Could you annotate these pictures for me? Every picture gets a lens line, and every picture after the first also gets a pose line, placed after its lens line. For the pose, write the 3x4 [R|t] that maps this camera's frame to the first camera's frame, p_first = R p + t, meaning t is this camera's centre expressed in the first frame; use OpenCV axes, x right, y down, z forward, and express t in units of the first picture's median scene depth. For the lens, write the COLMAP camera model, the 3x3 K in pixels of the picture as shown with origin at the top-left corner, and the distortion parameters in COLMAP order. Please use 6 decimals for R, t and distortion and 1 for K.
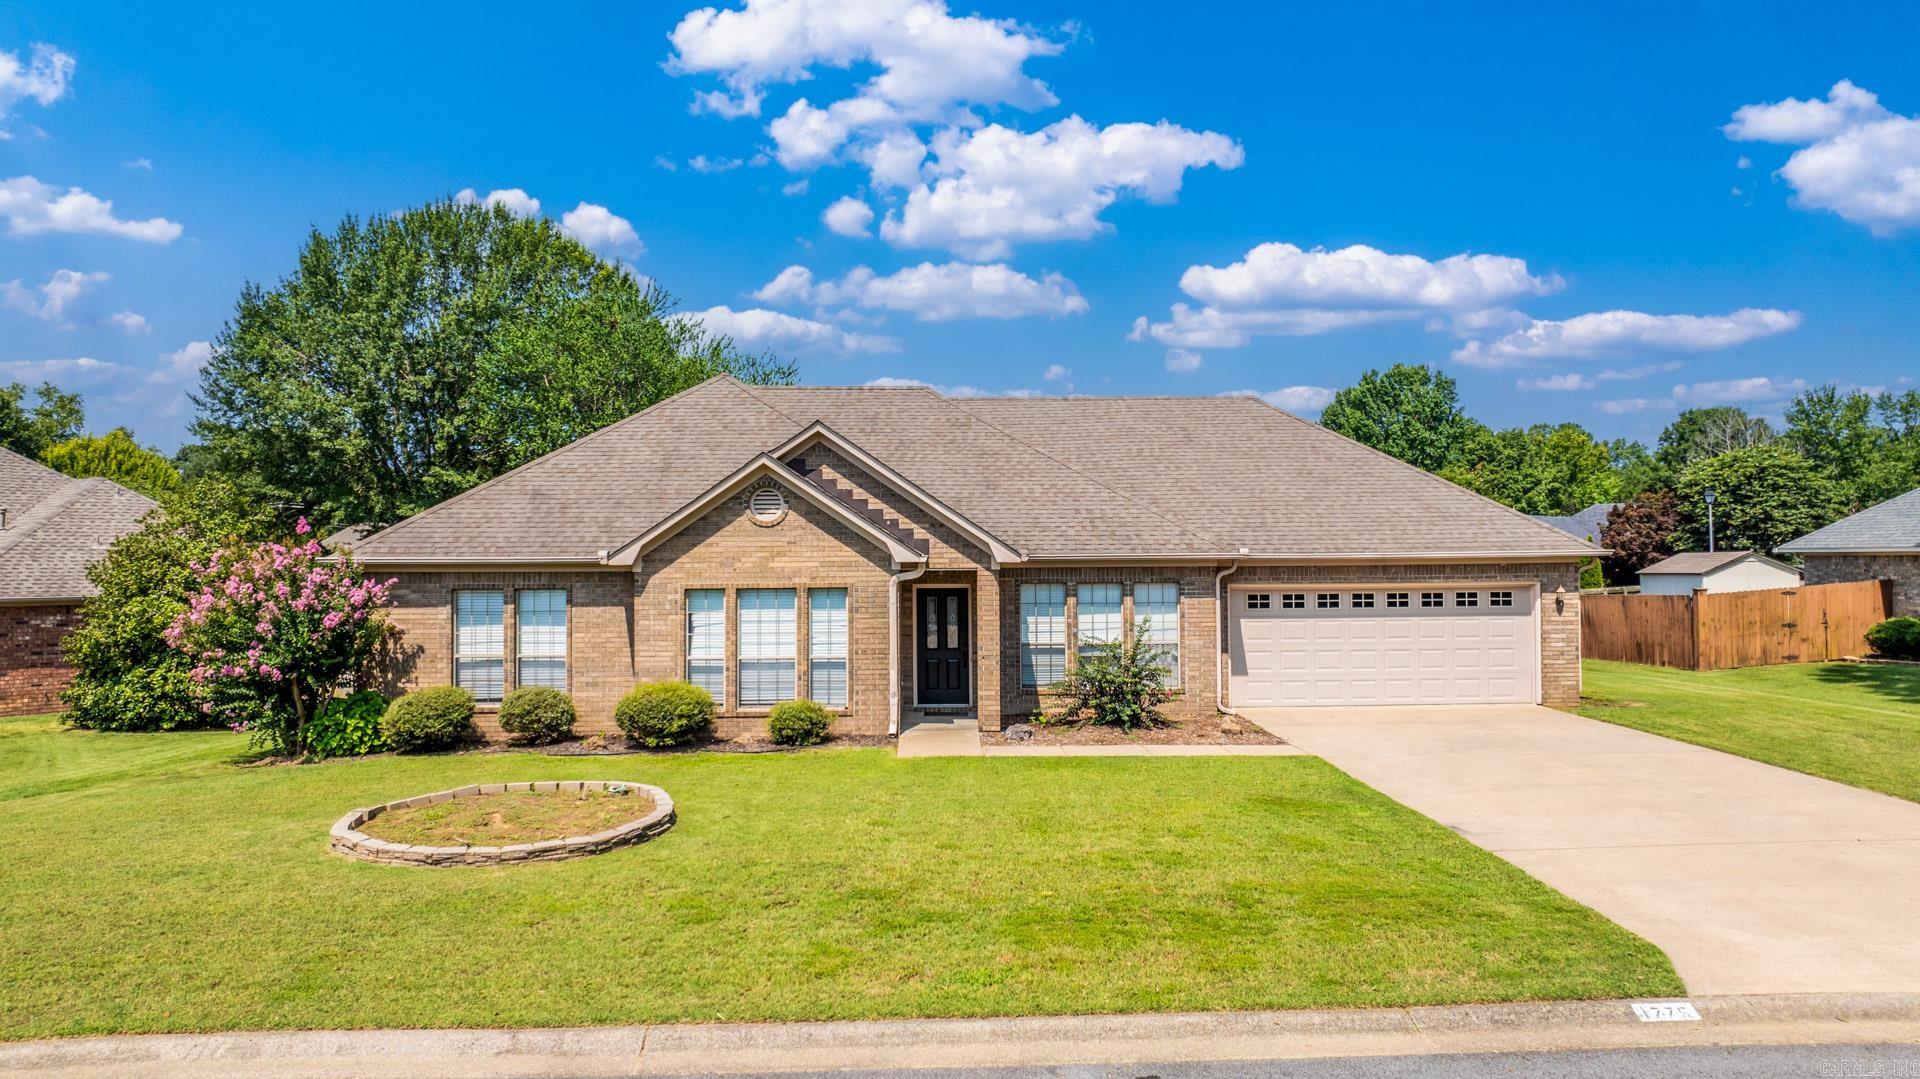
lens RADIAL K [[1333.2, 0, 973.8], [0, 1333.2, 536.6], [0, 0, 1]] dist [-0.031802, 0.006670]
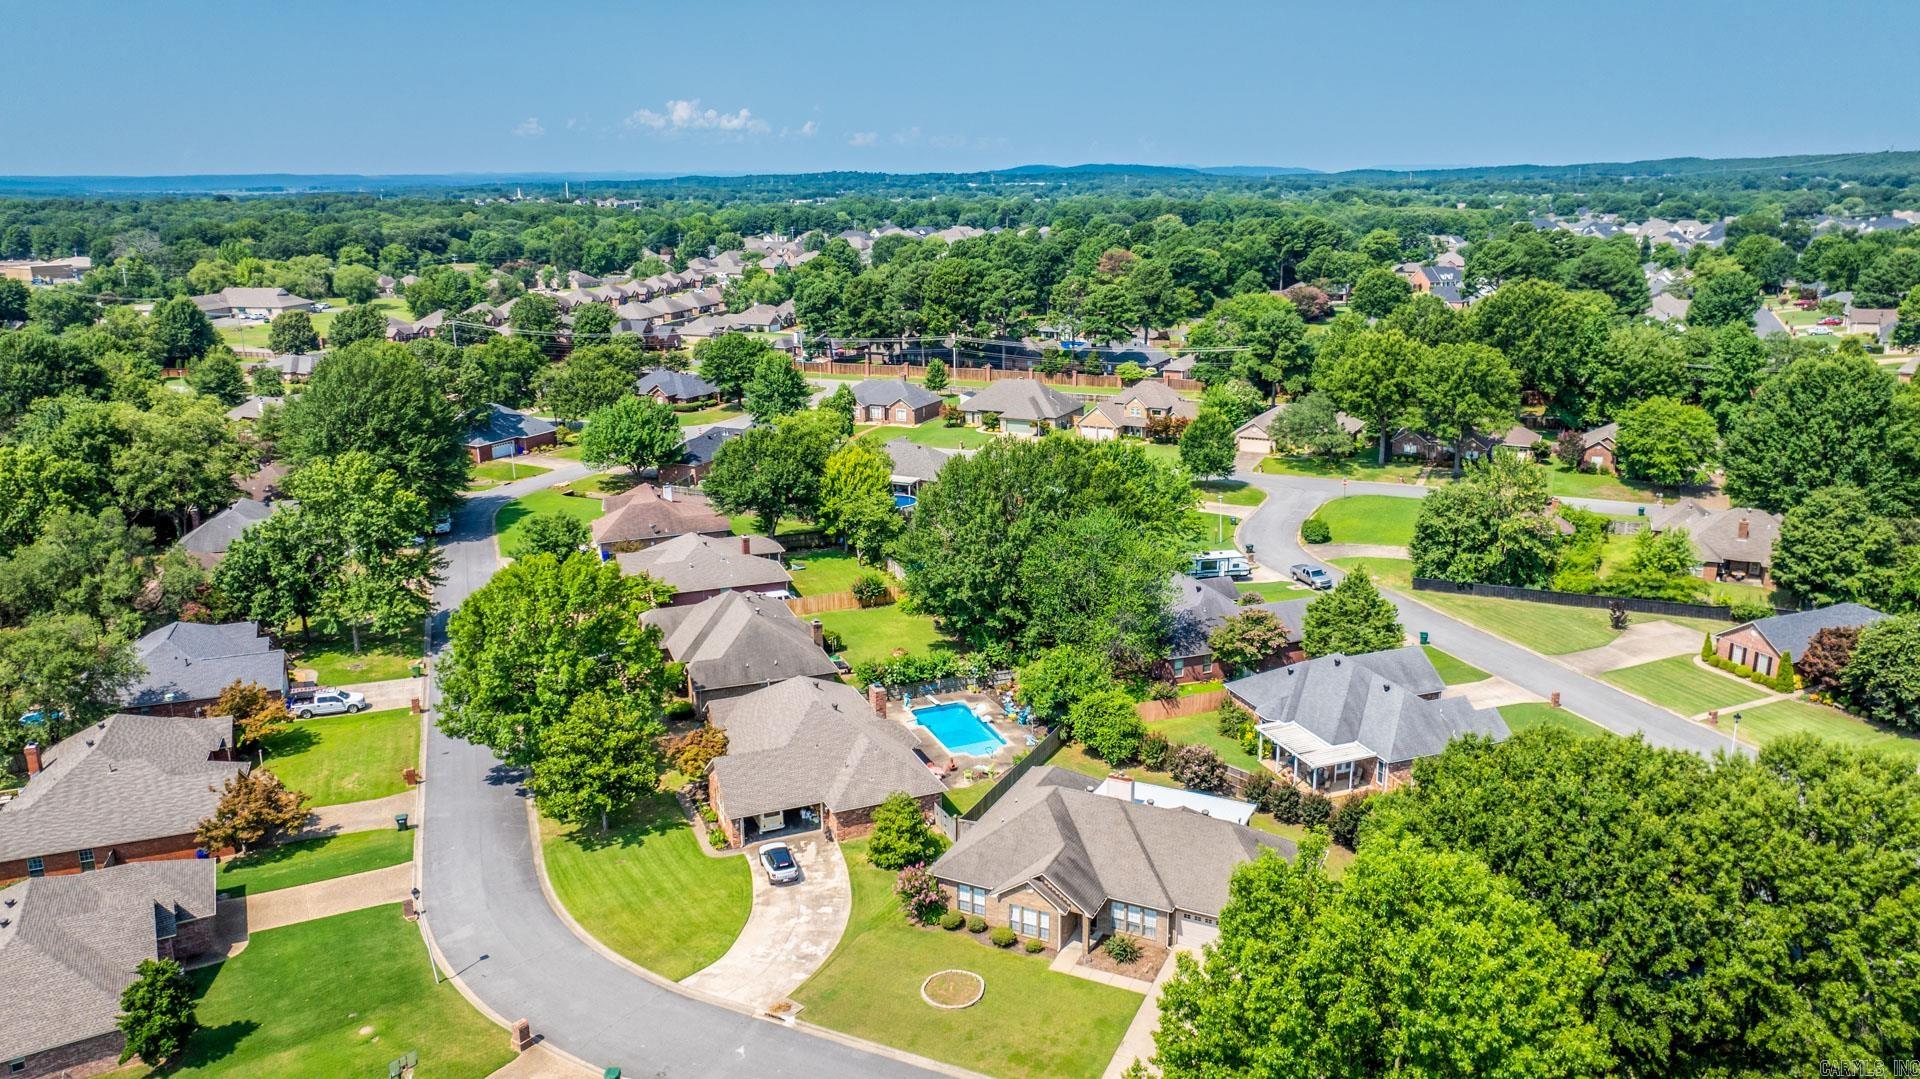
lens RADIAL K [[1333.2, 0, 955.7], [0, 1333.2, 538.1], [0, 0, 1]] dist [-0.031802, 0.006670]
pose [[0.884858, 0.124516, -0.448913, 1.234284], [0.010777, 0.957890, 0.286934, -2.070280], [0.465737, -0.258733, 0.846254, -2.047611]]
